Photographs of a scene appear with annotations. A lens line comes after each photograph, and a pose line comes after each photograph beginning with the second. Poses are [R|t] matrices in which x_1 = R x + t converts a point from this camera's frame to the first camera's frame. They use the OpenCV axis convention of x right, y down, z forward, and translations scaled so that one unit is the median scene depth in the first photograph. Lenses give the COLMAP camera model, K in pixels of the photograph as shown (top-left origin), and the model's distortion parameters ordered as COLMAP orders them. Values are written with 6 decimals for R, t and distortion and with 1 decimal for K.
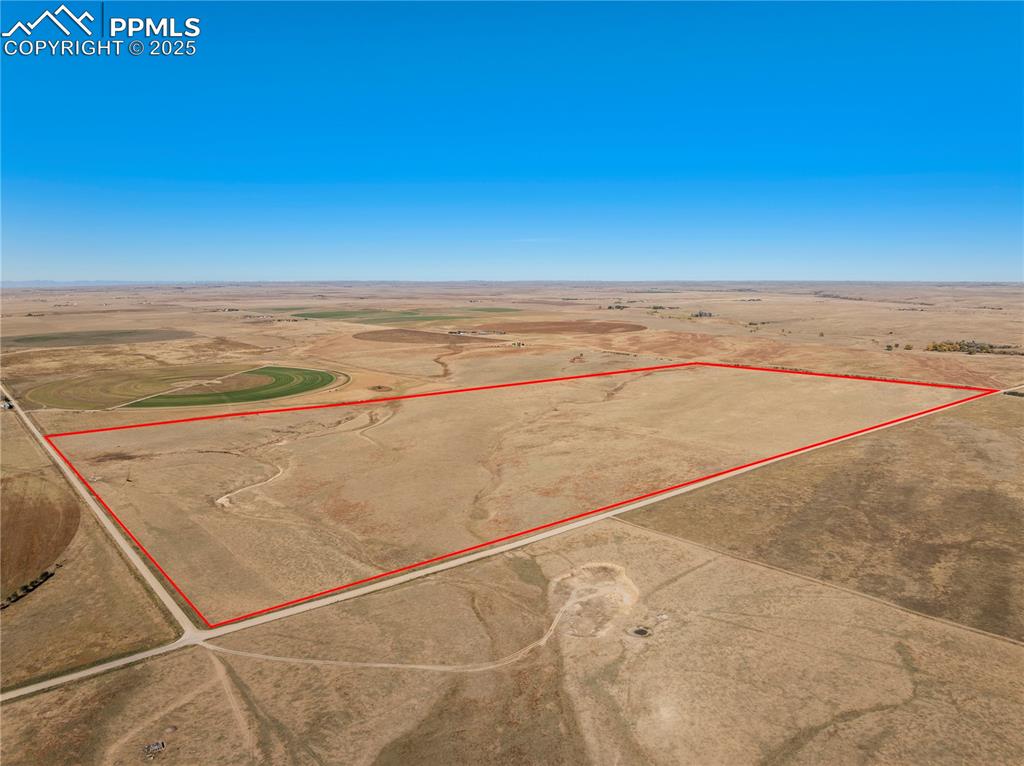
lens RADIAL K [[702.8, 0, 507.2], [0, 702.8, 379.8], [0, 0, 1]] dist [-0.053626, 0.021185]
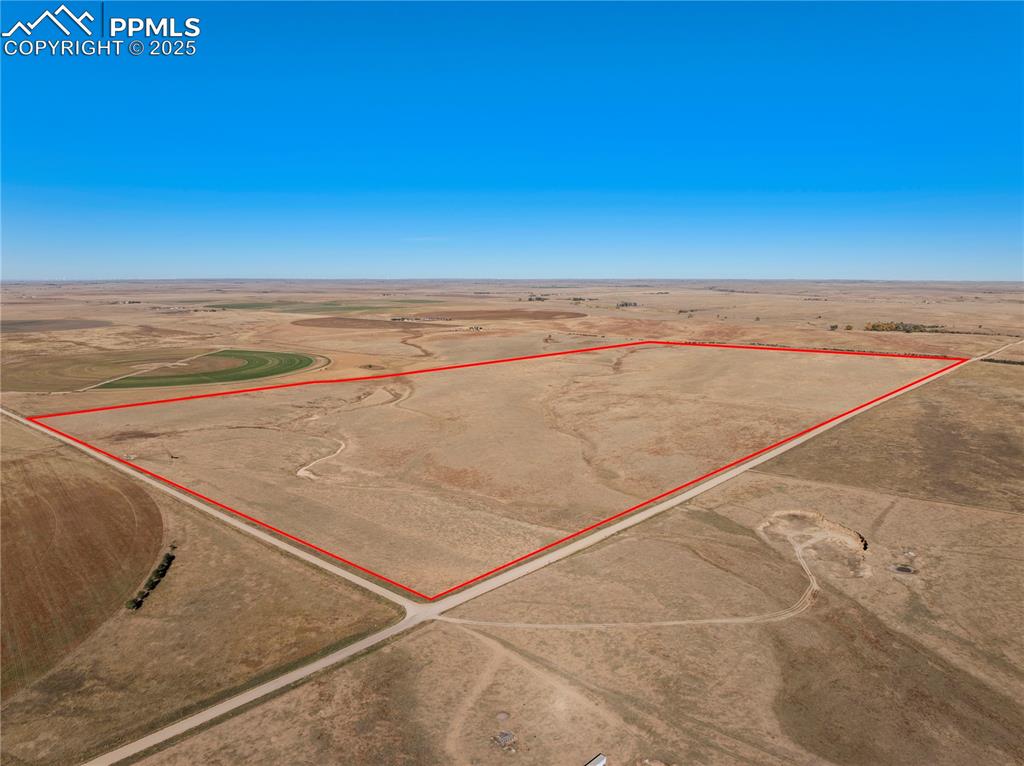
lens RADIAL K [[702.8, 0, 507.2], [0, 702.8, 379.8], [0, 0, 1]] dist [-0.053626, 0.021185]
pose [[0.988806, -0.018433, 0.148067, -0.308702], [0.018046, 0.999829, 0.003955, 0.062884], [-0.148114, -0.001238, 0.988969, 0.110339]]
